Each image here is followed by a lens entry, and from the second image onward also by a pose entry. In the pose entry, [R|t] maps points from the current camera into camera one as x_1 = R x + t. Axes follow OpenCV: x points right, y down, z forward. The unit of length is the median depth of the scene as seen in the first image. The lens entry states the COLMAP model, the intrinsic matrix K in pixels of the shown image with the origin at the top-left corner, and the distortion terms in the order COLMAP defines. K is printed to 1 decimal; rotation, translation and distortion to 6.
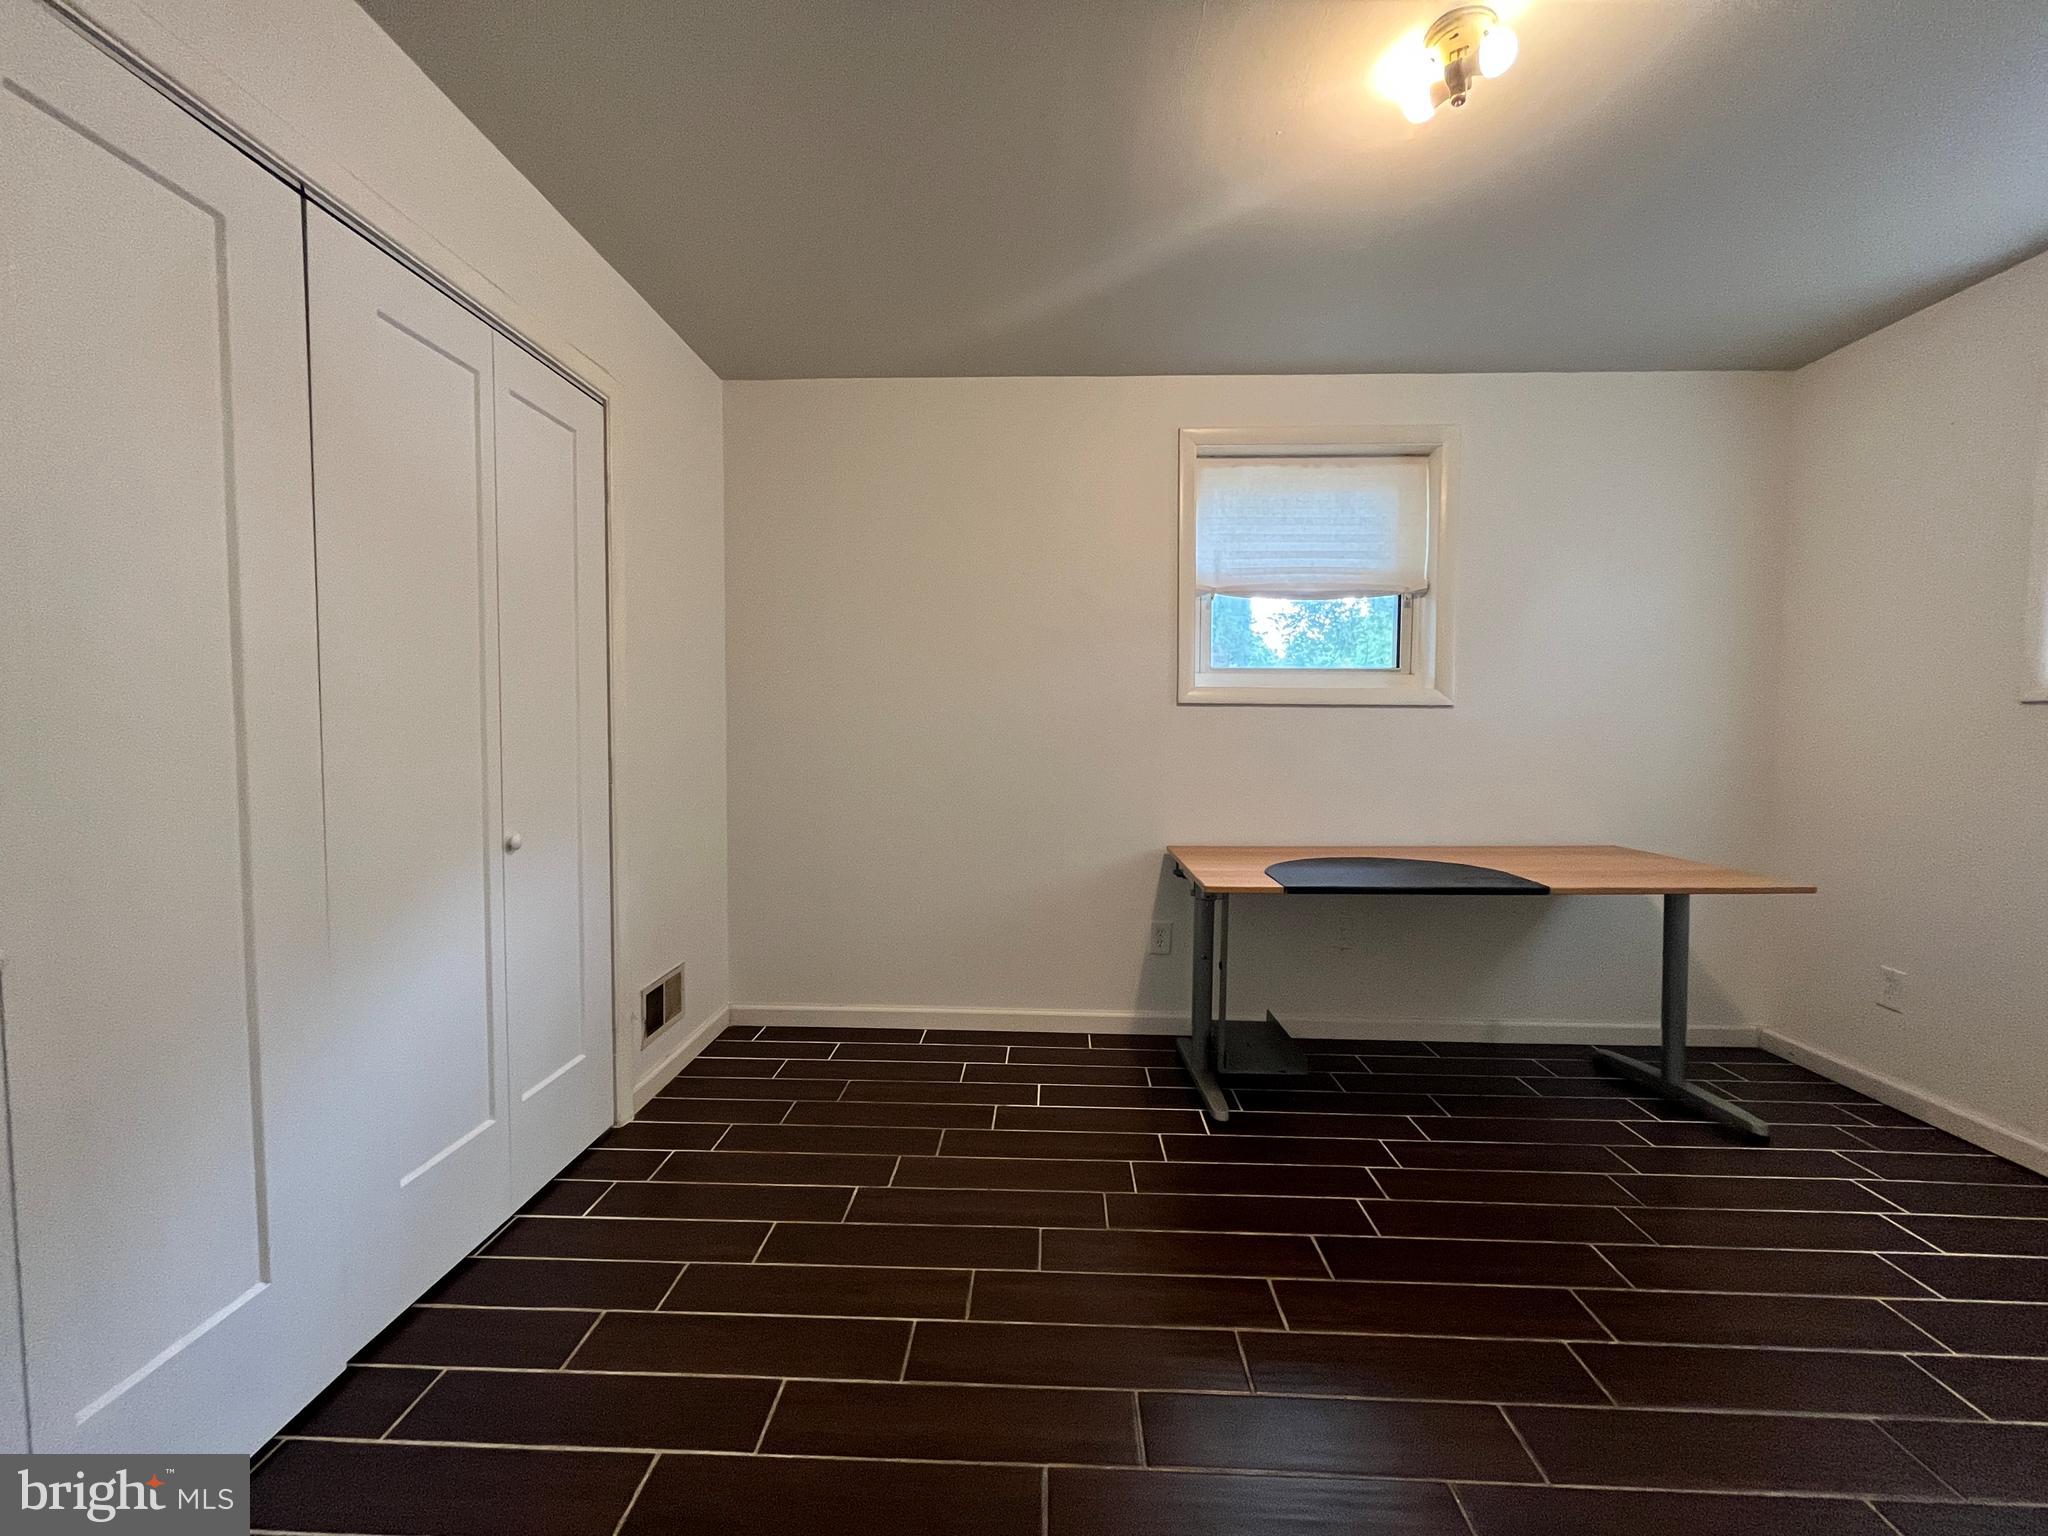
lens RADIAL K [[833.7, 0, 1020.6], [0, 833.7, 767.7], [0, 0, 1]] dist [-0.000854, -0.000171]
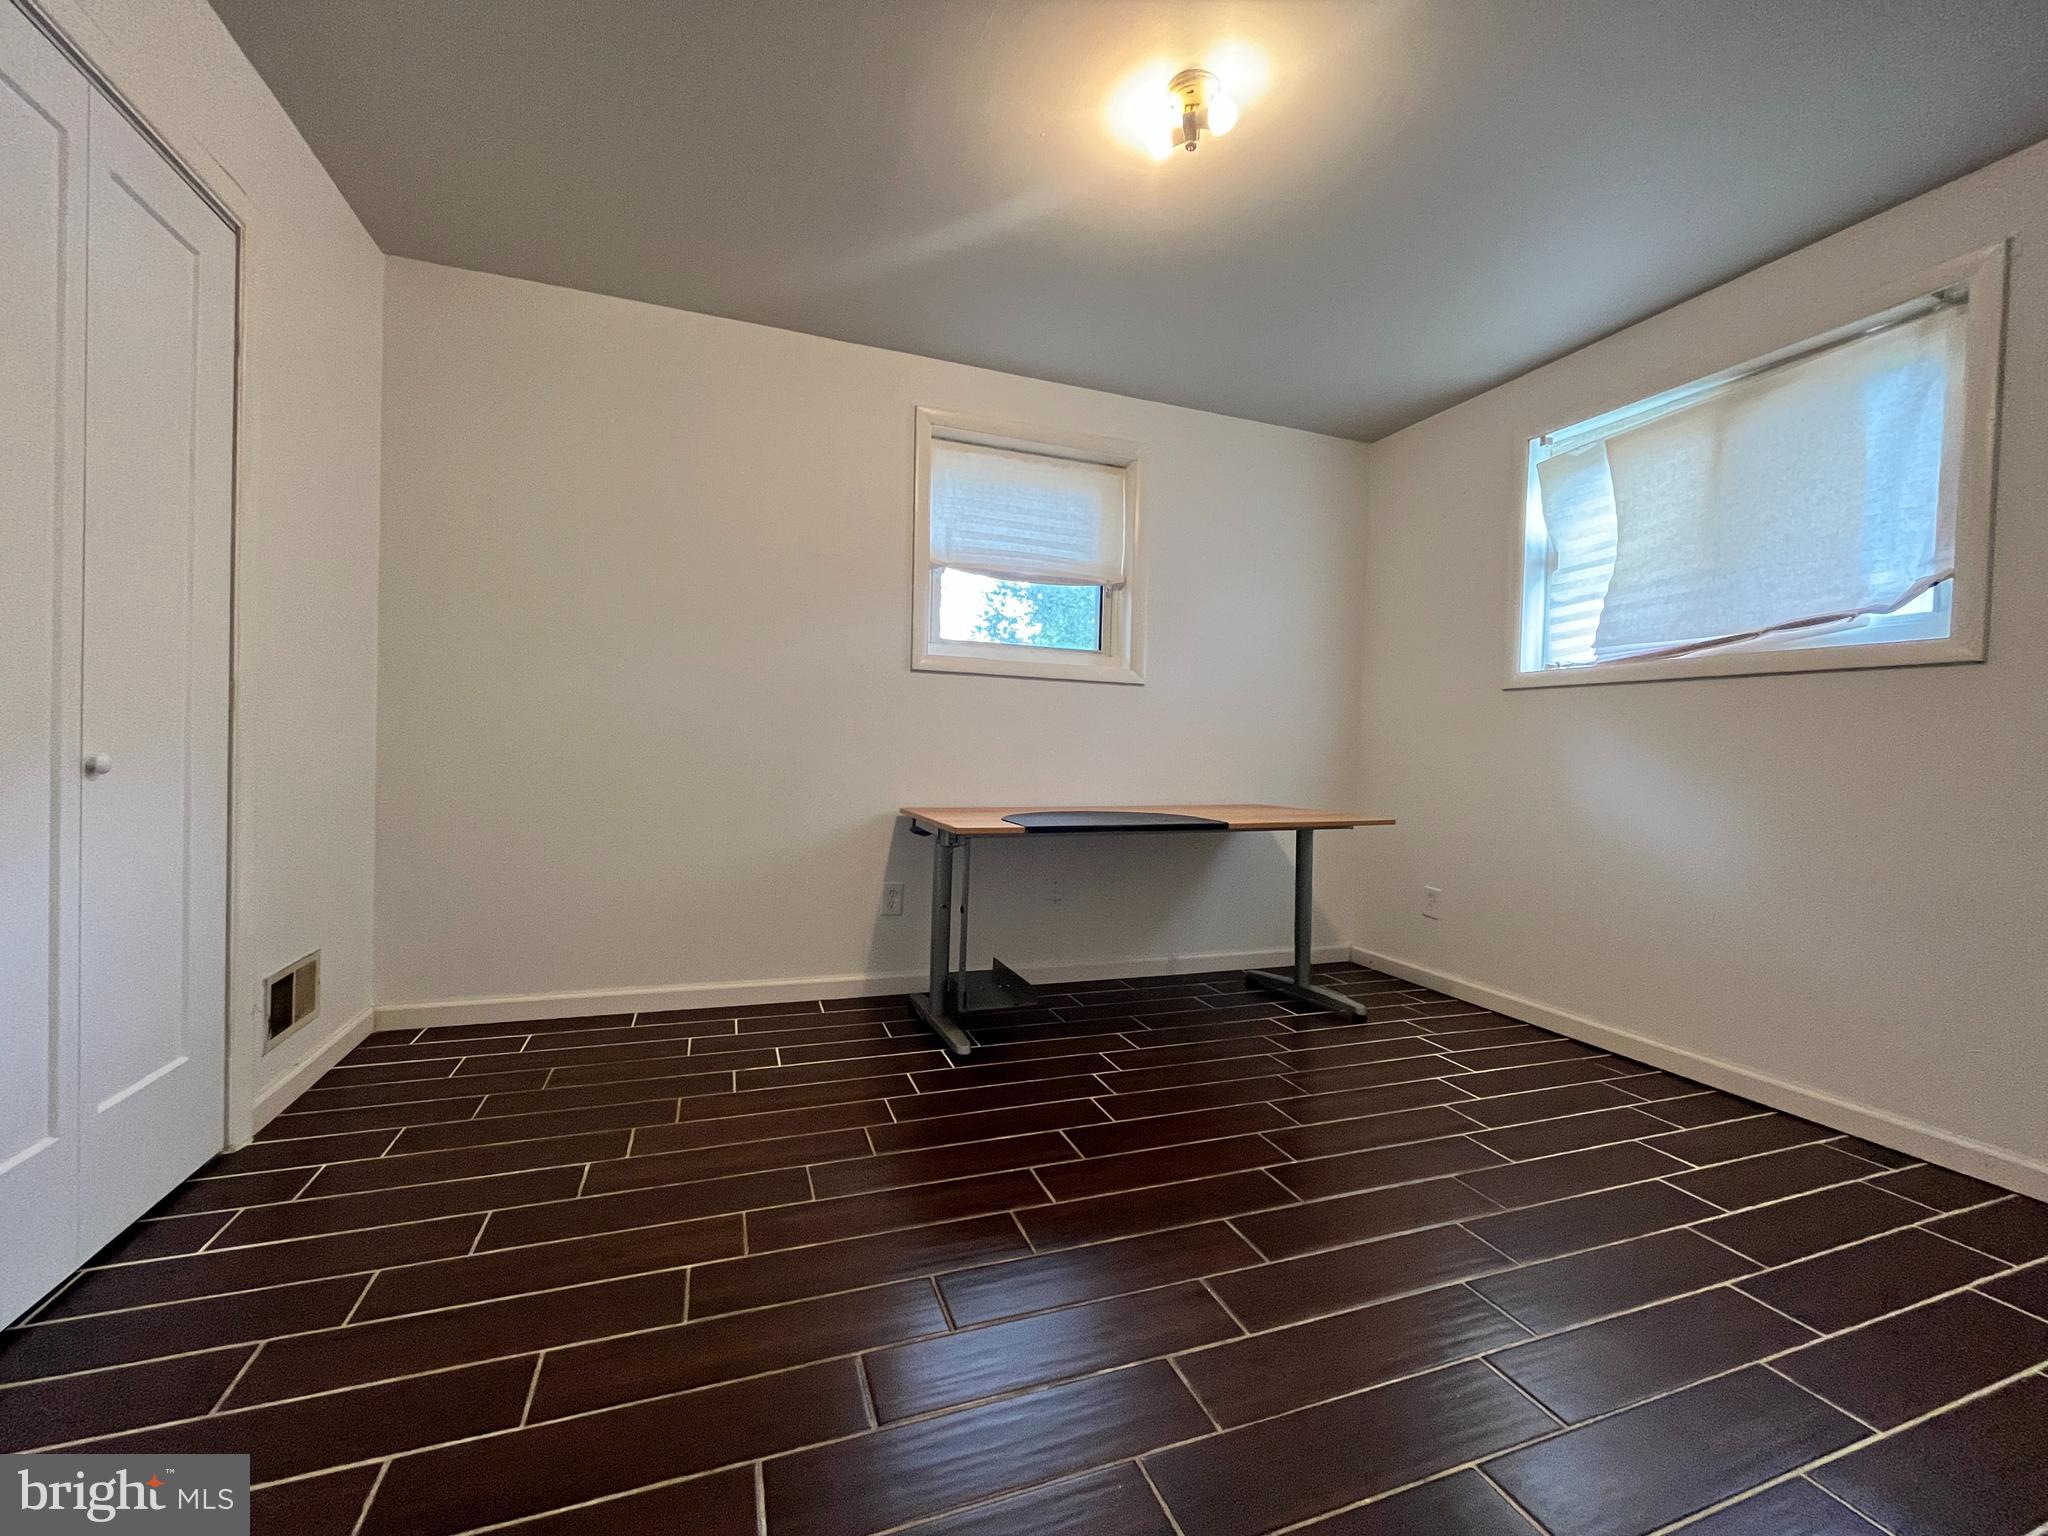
lens RADIAL K [[833.7, 0, 1020.6], [0, 833.7, 767.7], [0, 0, 1]] dist [-0.000854, -0.000171]
pose [[0.926082, 0.013045, 0.377096, -0.086712], [-0.006263, 0.999796, -0.019206, 0.073670], [-0.377270, 0.015425, 0.925975, -0.007658]]
